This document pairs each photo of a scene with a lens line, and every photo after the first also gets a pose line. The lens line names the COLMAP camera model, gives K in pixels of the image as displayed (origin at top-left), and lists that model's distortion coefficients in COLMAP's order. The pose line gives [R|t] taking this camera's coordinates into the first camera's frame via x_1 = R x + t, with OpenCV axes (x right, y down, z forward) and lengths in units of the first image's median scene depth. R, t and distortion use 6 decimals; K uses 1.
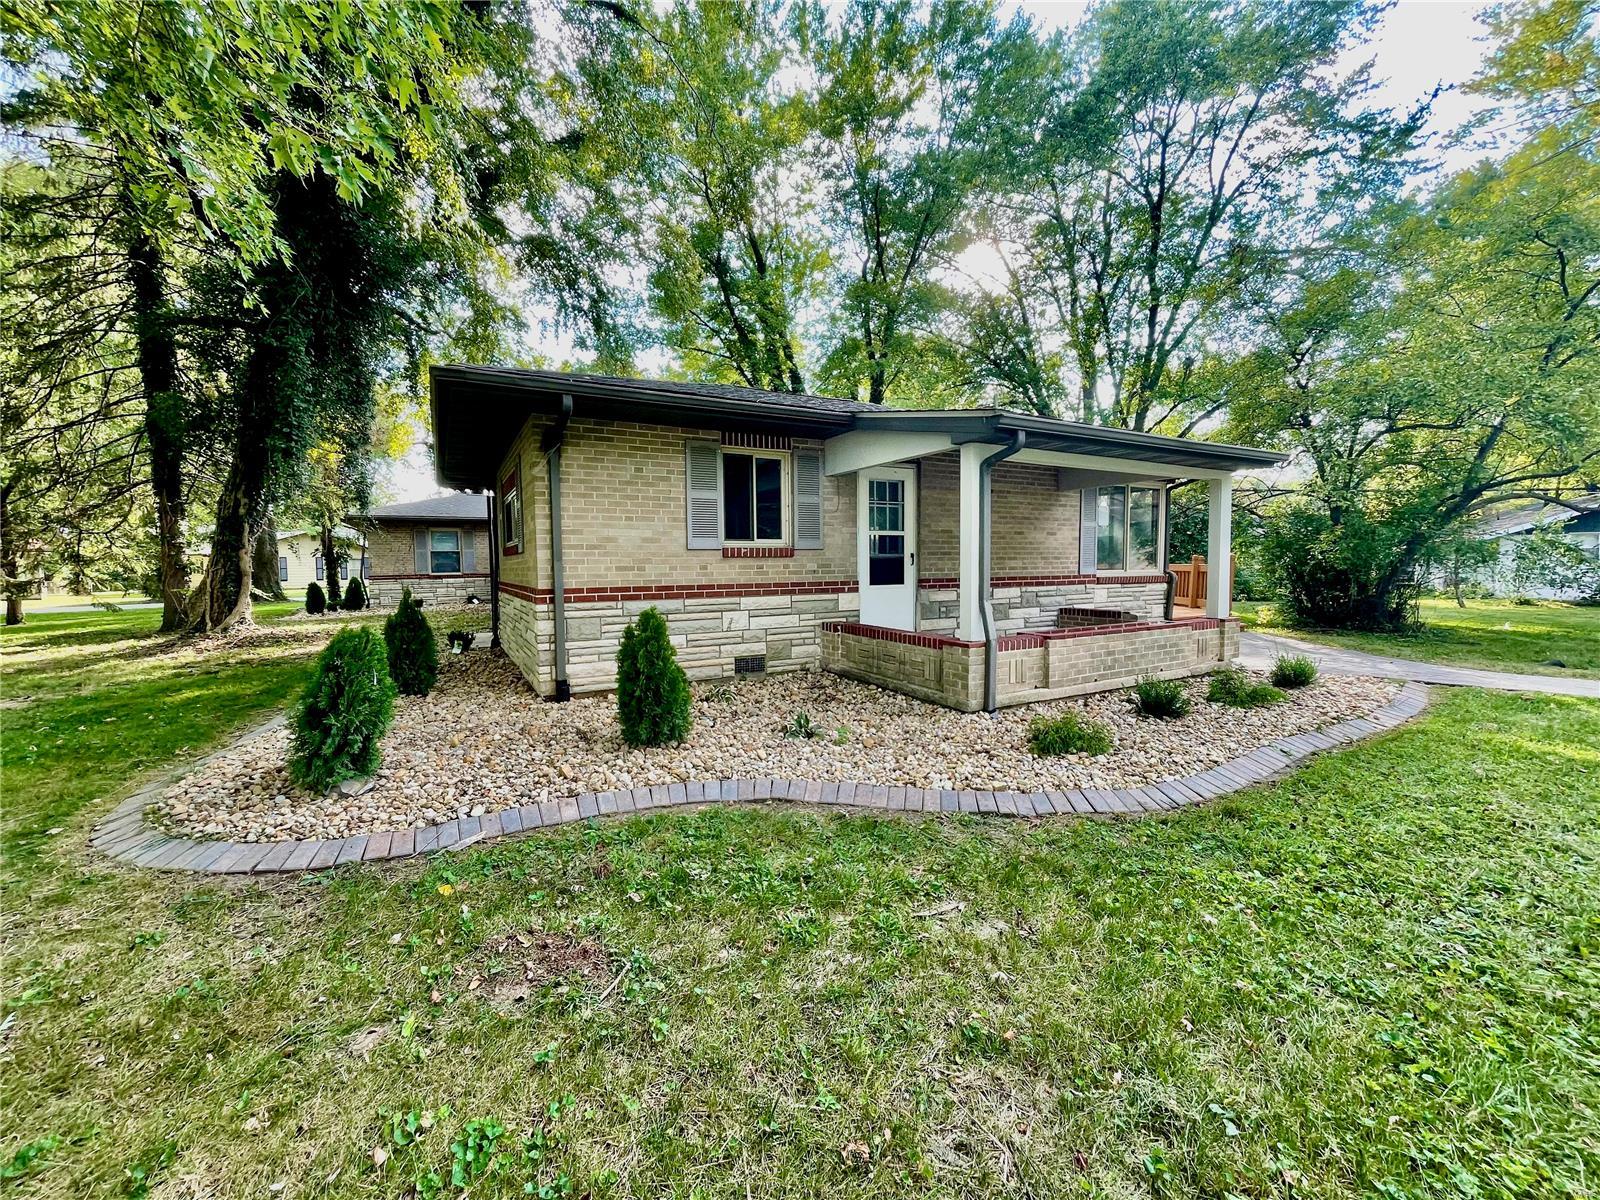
lens RADIAL K [[646.1, 0, 802.3], [0, 646.1, 598.3], [0, 0, 1]] dist [0.003399, 0.000189]
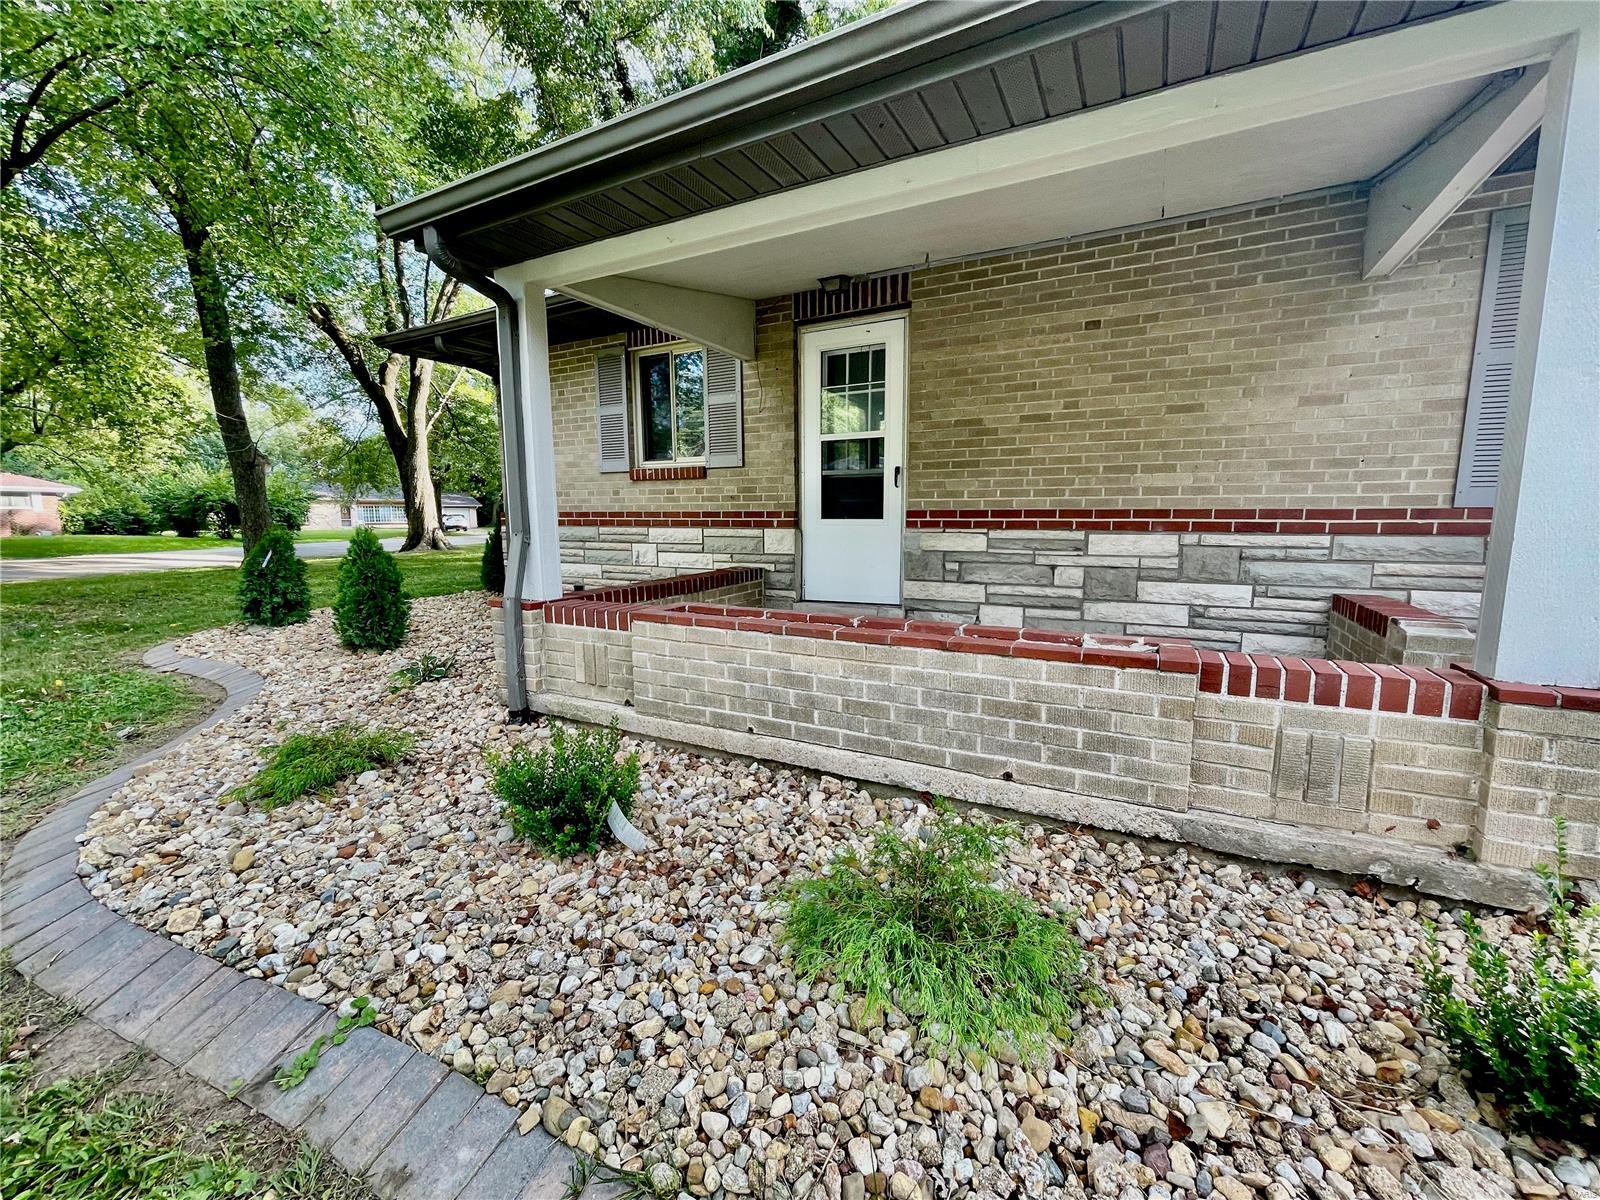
lens RADIAL K [[646.1, 0, 801.8], [0, 646.1, 601.5], [0, 0, 1]] dist [0.003399, 0.000189]
pose [[0.535927, 0.113892, -0.836547, 0.697053], [-0.056839, 0.993478, 0.098844, -0.000491], [0.842349, -0.005425, 0.538905, 0.666145]]
